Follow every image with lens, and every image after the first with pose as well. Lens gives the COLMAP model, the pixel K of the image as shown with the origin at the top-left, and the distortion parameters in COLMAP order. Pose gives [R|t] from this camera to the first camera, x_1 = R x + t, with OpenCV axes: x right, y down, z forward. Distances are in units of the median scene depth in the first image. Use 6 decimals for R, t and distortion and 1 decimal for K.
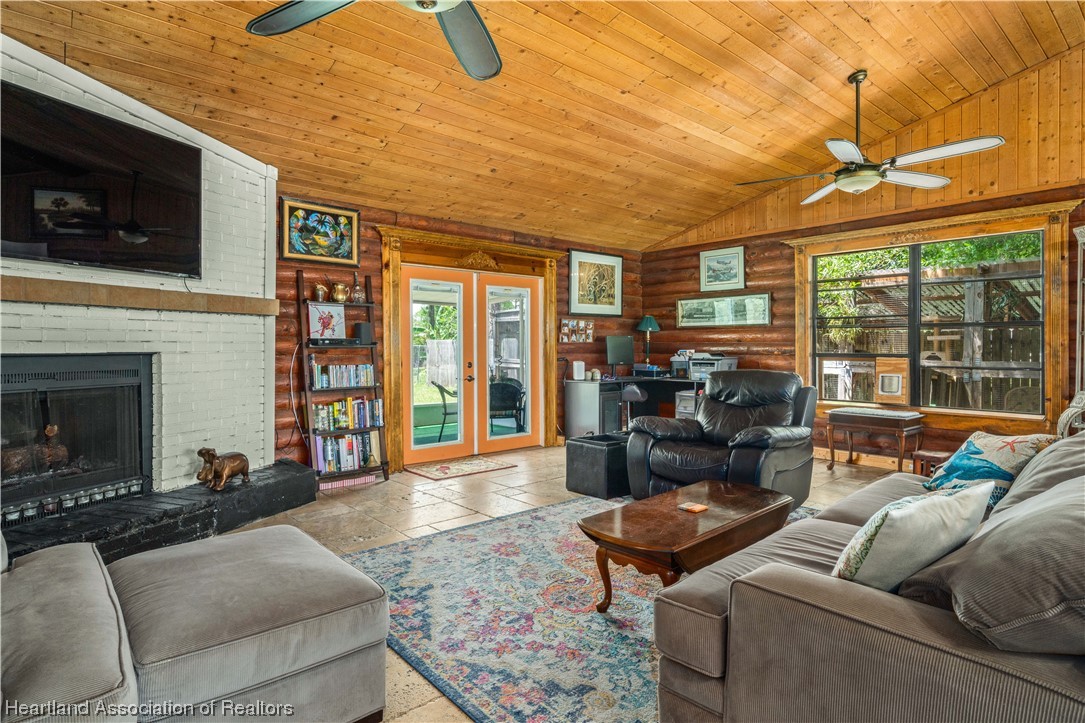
lens RADIAL K [[579.2, 0, 534.1], [0, 579.2, 351.5], [0, 0, 1]] dist [0.008153, -0.002094]
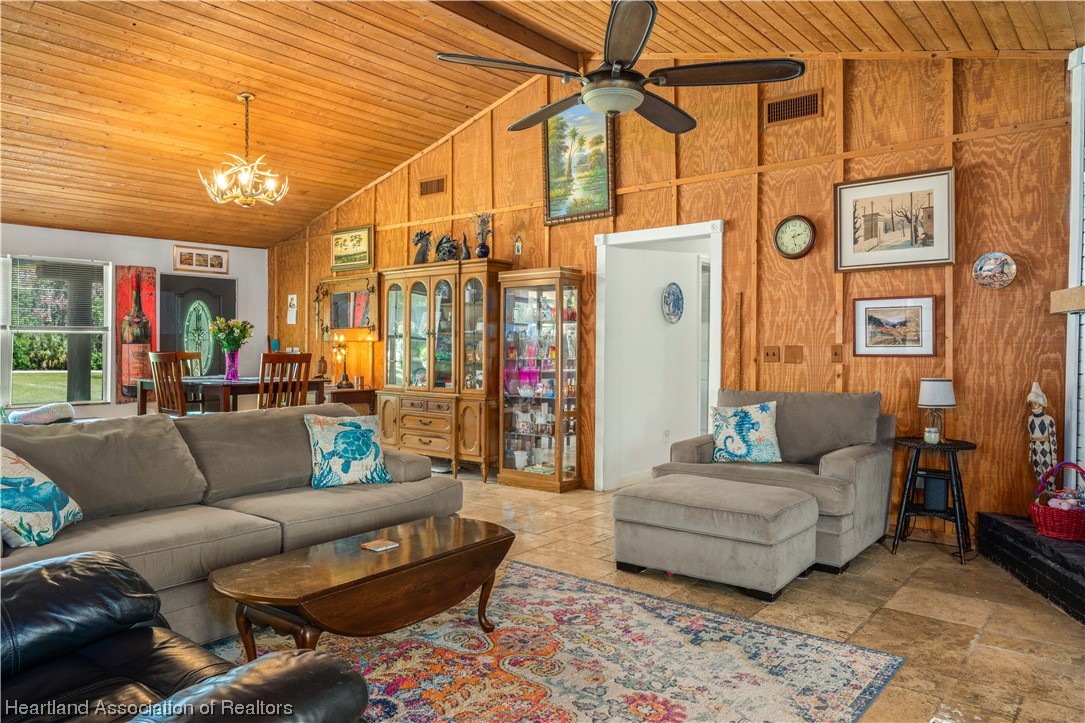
lens RADIAL K [[732.0, 0, 536.5], [0, 732.0, 352.1], [0, 0, 1]] dist [0.007304, -0.004070]
pose [[-0.984804, -0.002946, -0.173646, 0.128220], [-0.004897, 0.999930, 0.010809, -0.010755], [0.173602, 0.011495, -0.984749, 1.127488]]
